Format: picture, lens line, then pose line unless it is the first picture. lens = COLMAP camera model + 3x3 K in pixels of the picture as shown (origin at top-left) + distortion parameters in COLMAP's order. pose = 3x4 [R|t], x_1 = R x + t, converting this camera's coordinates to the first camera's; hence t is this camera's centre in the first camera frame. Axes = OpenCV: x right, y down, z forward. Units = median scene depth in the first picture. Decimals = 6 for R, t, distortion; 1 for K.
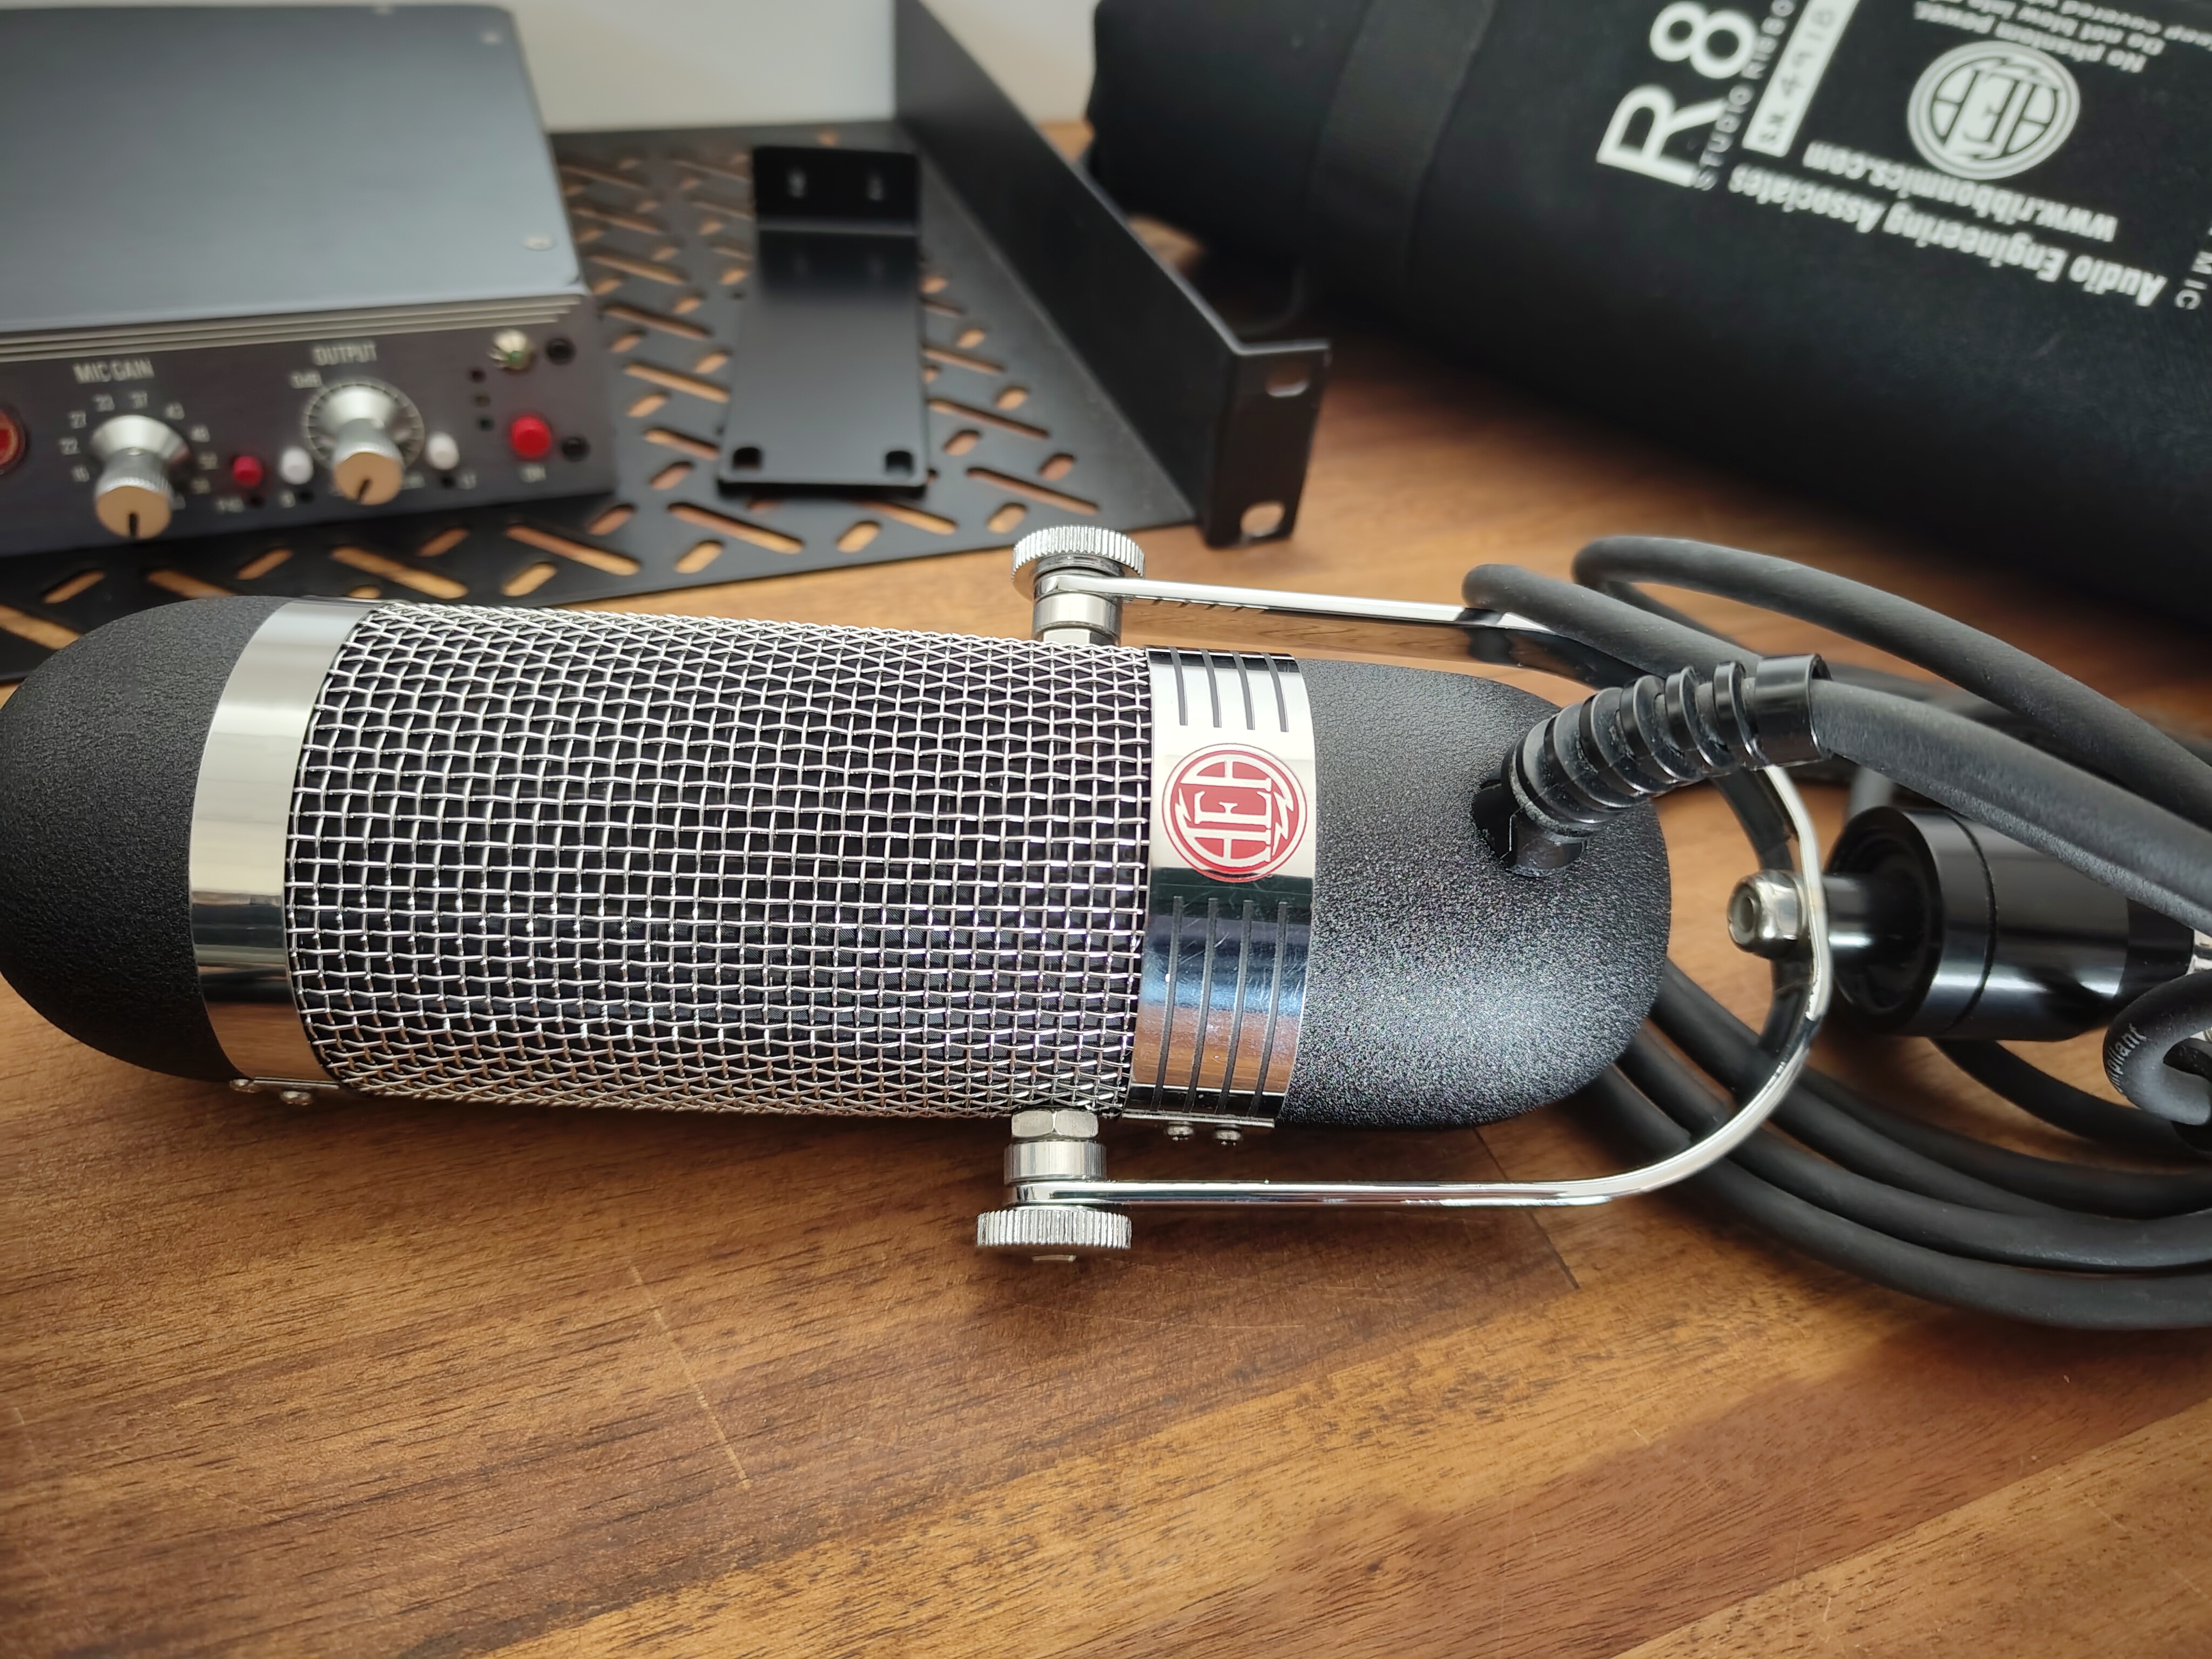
lens RADIAL K [[1643.3, 0, 1154.2], [0, 1643.3, 749.9], [0, 0, 1]] dist [-0.034167, 0.024448]
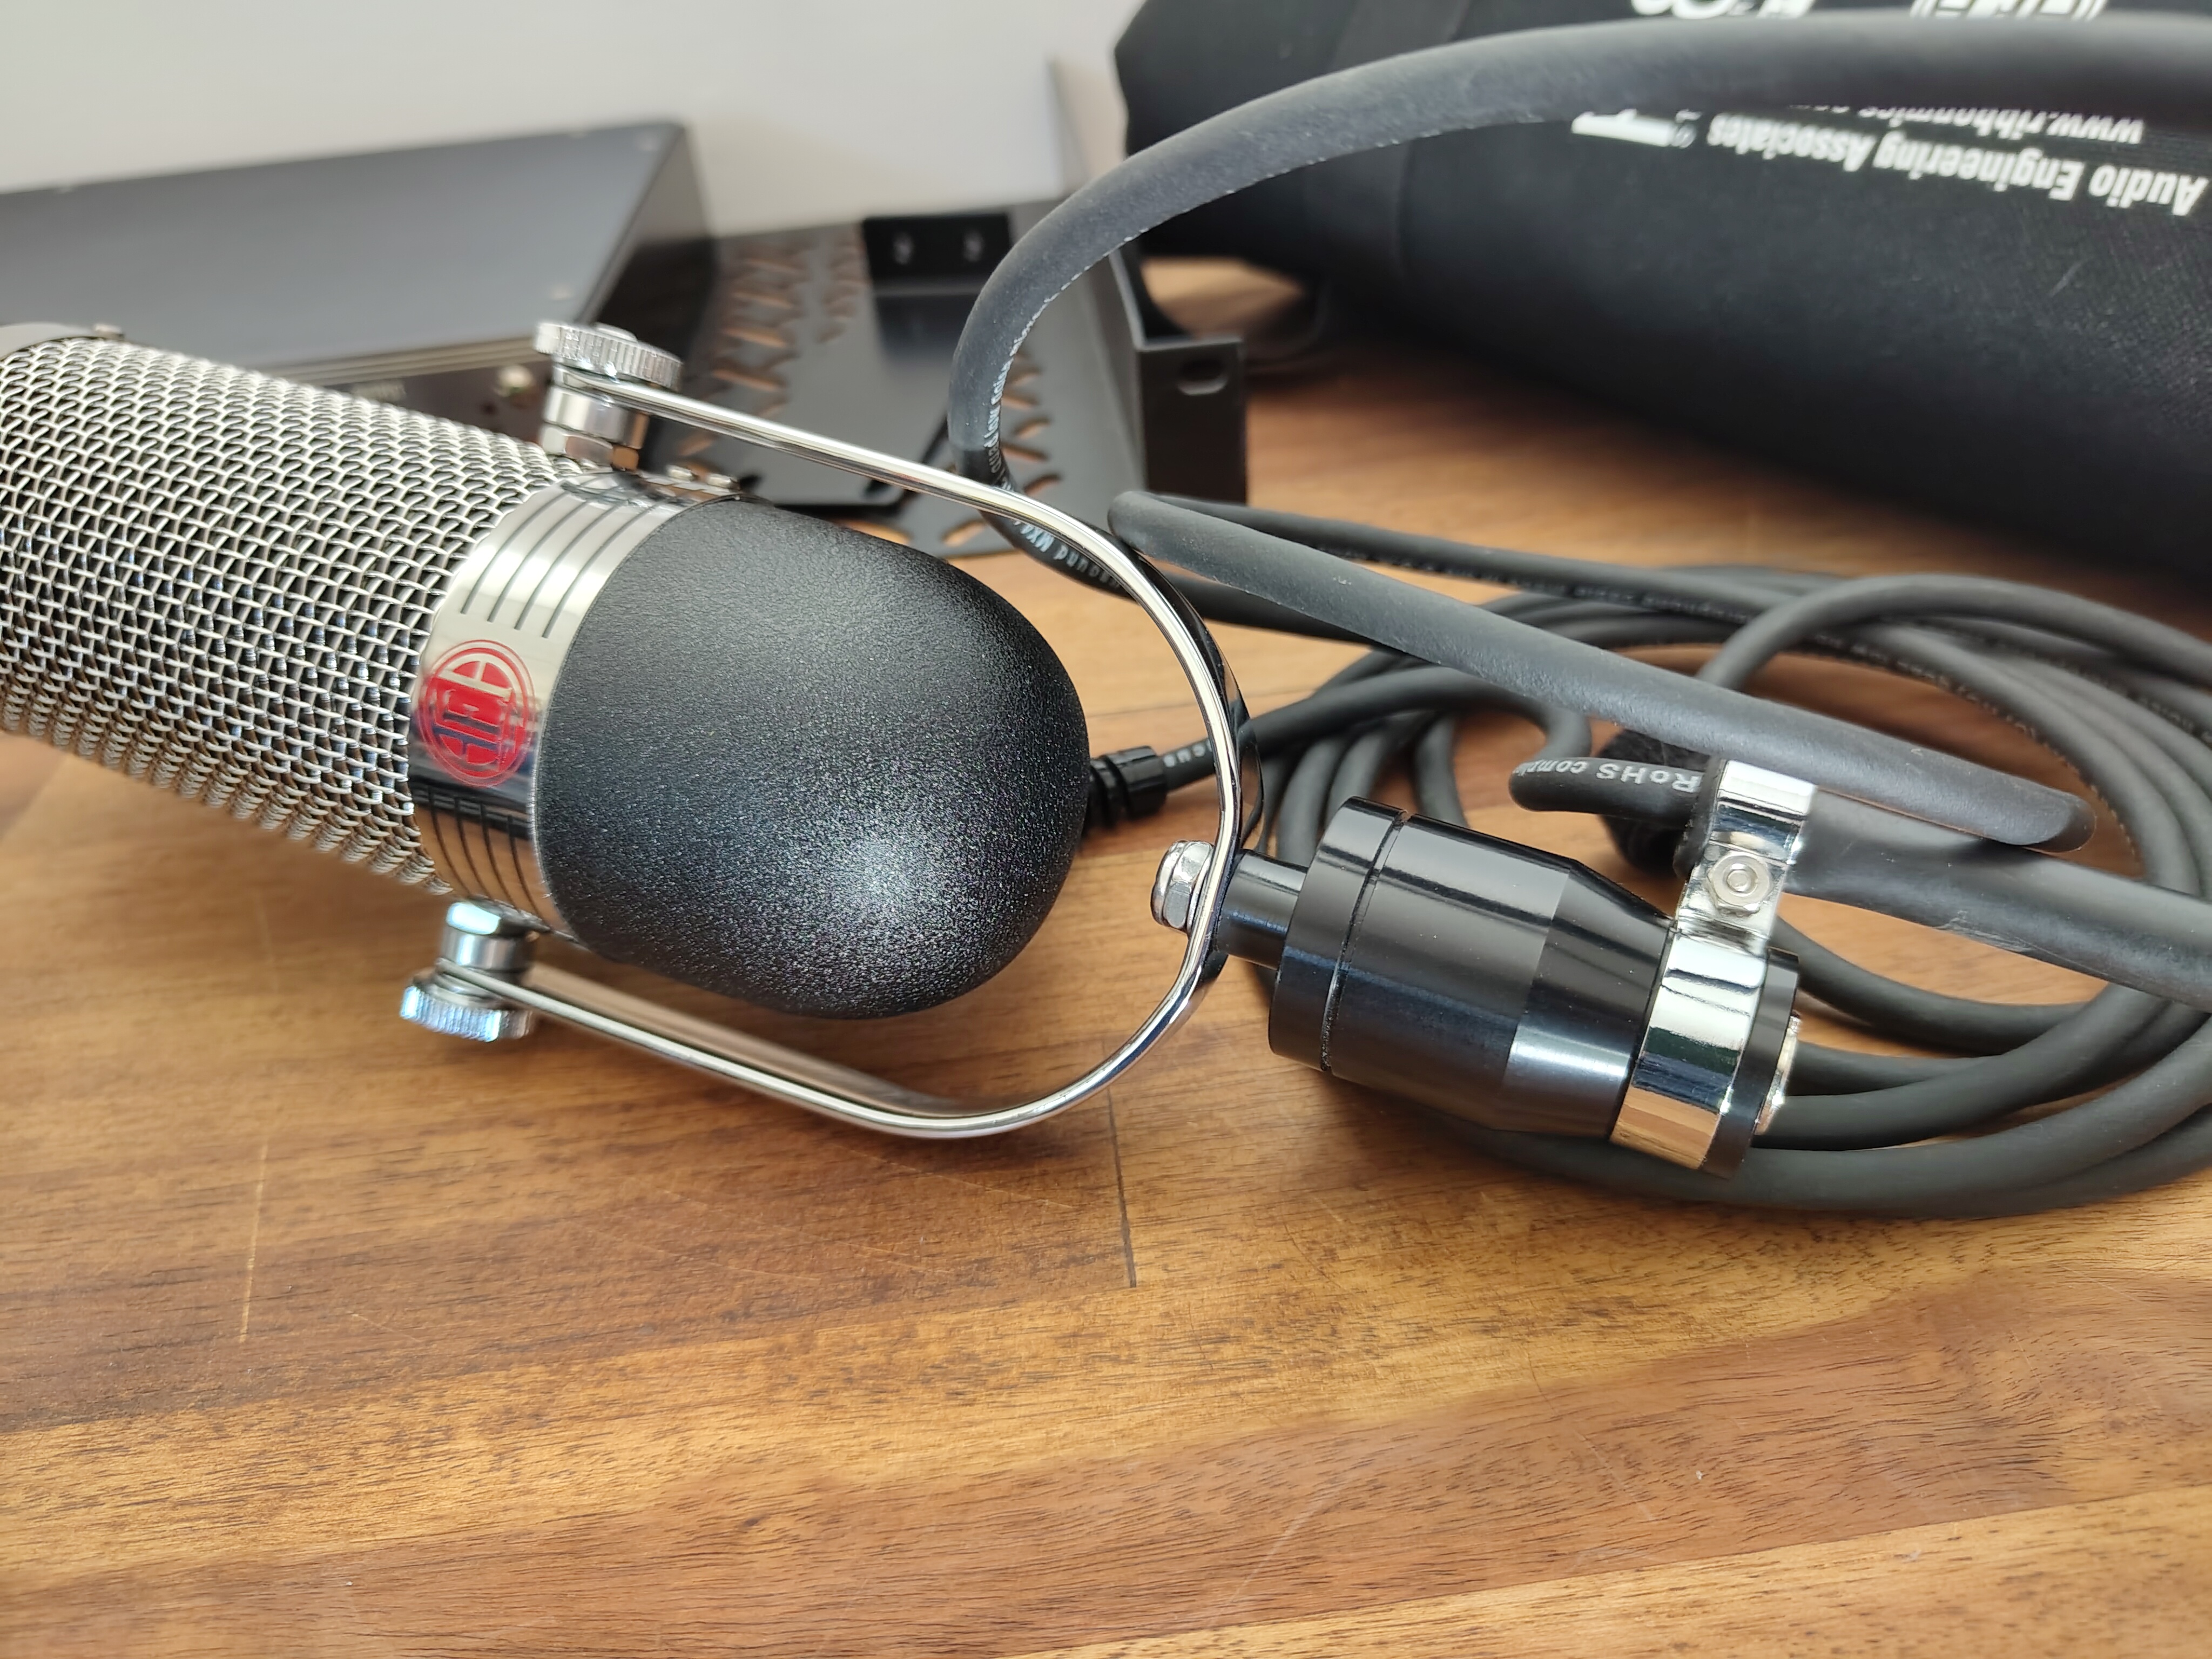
lens RADIAL K [[1643.3, 0, 1143.0], [0, 1643.3, 774.4], [0, 0, 1]] dist [-0.034167, 0.024448]
pose [[0.946087, 0.021021, -0.323231, 0.556400], [-0.044361, 0.996898, -0.065009, 0.110473], [0.320861, 0.075843, 0.944085, 0.139675]]
